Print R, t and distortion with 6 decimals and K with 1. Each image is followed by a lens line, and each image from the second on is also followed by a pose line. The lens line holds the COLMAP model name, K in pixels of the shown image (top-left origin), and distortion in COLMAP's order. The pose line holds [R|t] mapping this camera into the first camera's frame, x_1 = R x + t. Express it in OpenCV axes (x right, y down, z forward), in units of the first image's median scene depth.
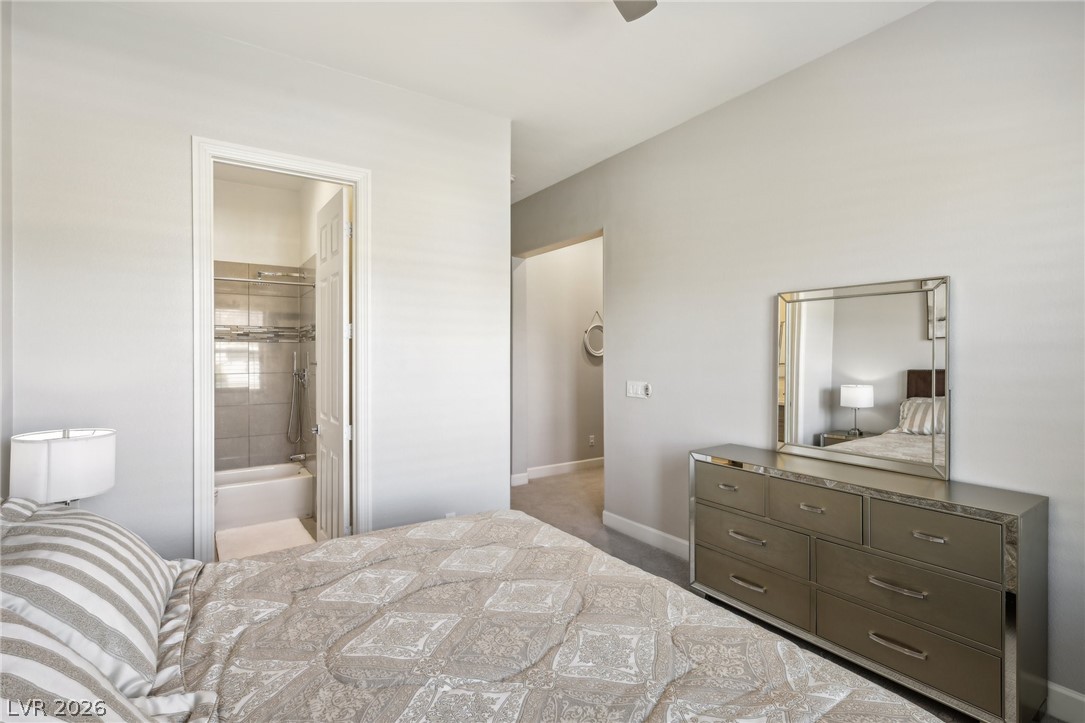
lens RADIAL K [[516.6, 0, 538.9], [0, 516.6, 357.5], [0, 0, 1]] dist [0.004539, -0.000933]
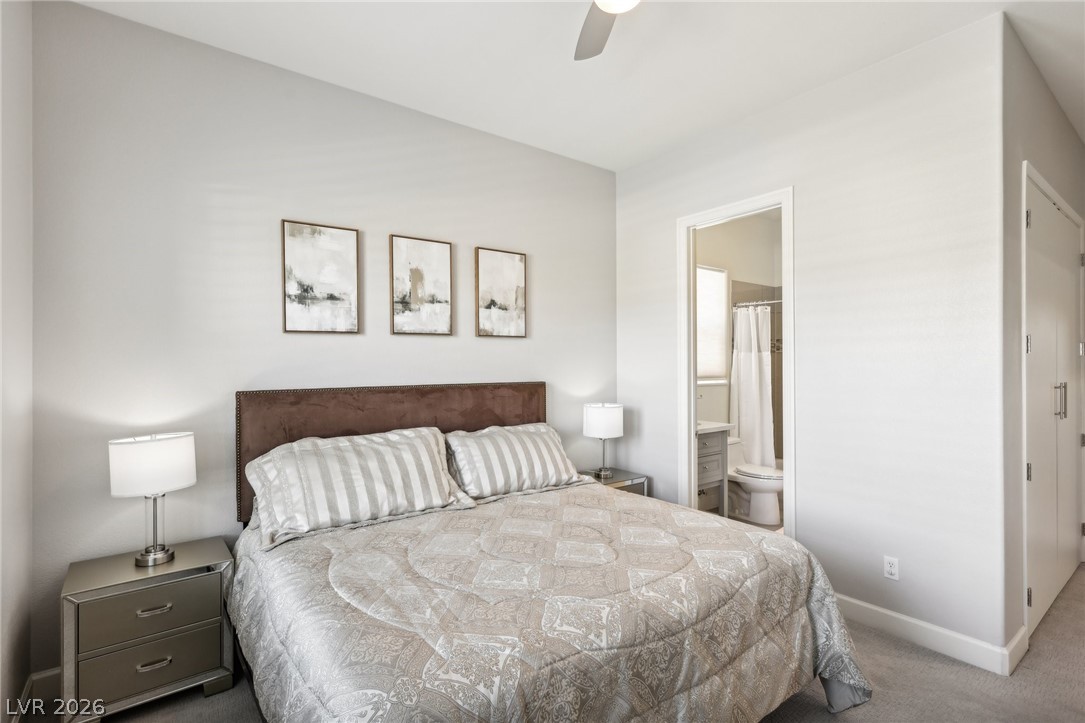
lens RADIAL K [[516.6, 0, 545.2], [0, 516.6, 365.5], [0, 0, 1]] dist [0.004539, -0.000933]
pose [[0.051786, 0.003648, -0.998652, 0.463079], [0.006020, 0.999974, 0.003965, -0.005997], [0.998640, -0.006218, 0.051762, 0.303543]]
